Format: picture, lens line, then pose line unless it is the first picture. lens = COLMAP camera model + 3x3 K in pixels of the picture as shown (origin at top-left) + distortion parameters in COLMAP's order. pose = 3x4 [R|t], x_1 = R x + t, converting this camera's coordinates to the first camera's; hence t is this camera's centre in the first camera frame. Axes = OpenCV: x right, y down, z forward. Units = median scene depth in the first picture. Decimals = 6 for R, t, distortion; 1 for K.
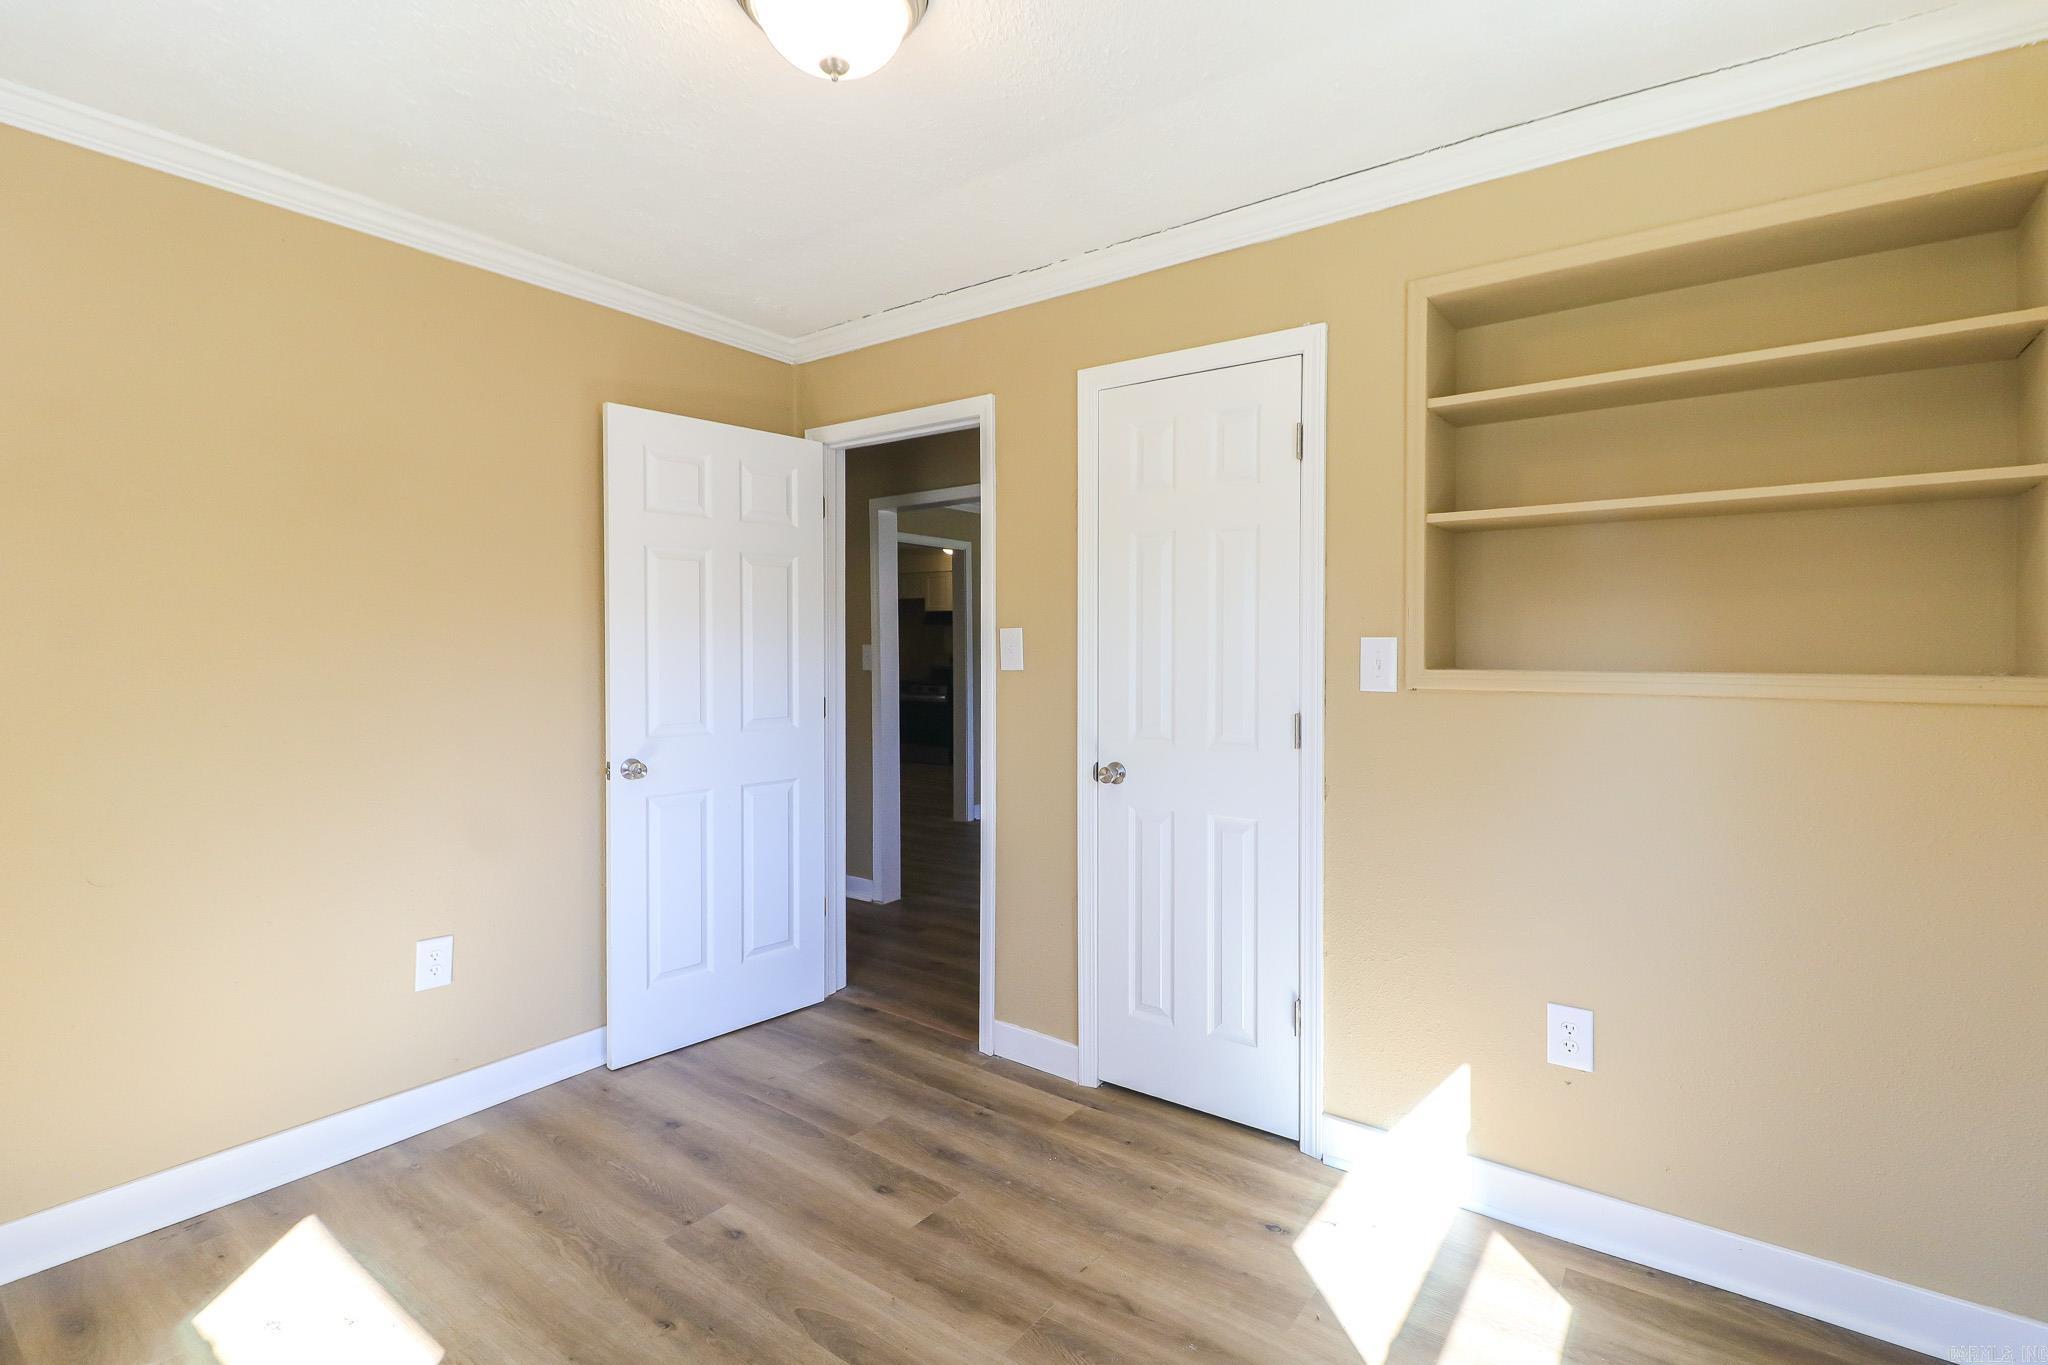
lens RADIAL K [[963.0, 0, 1052.6], [0, 963.0, 651.0], [0, 0, 1]] dist [0.020970, -0.010382]
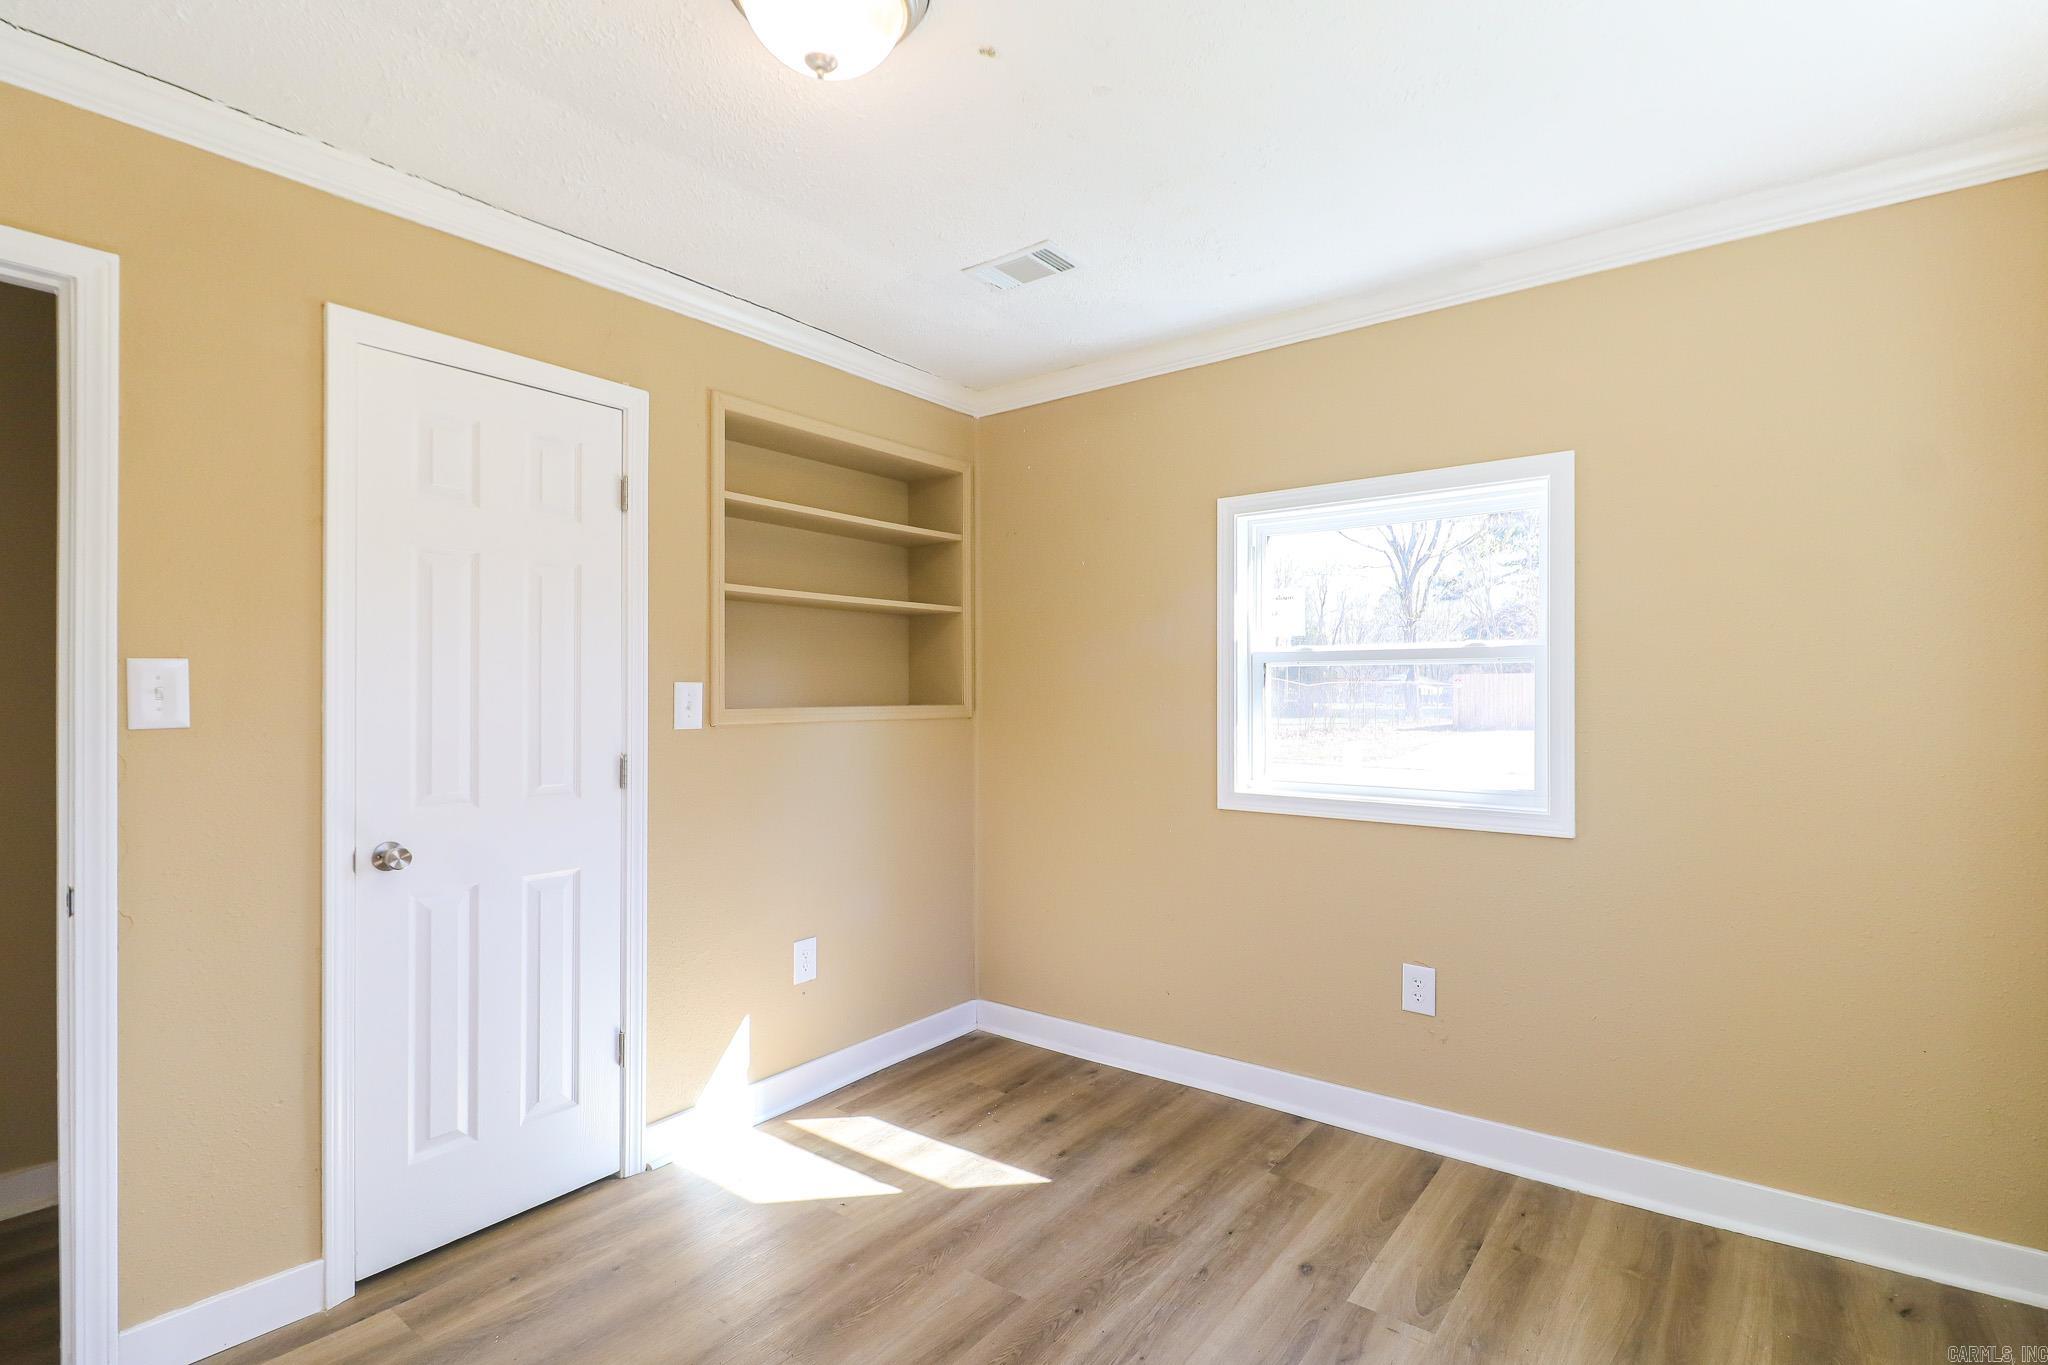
lens RADIAL K [[963.0, 0, 1035.6], [0, 963.0, 682.2], [0, 0, 1]] dist [0.020970, -0.010382]
pose [[0.032644, 0.008484, 0.999431, -0.799885], [0.007737, 0.999932, -0.008741, -0.001306], [-0.999437, 0.008018, 0.032576, 0.541679]]
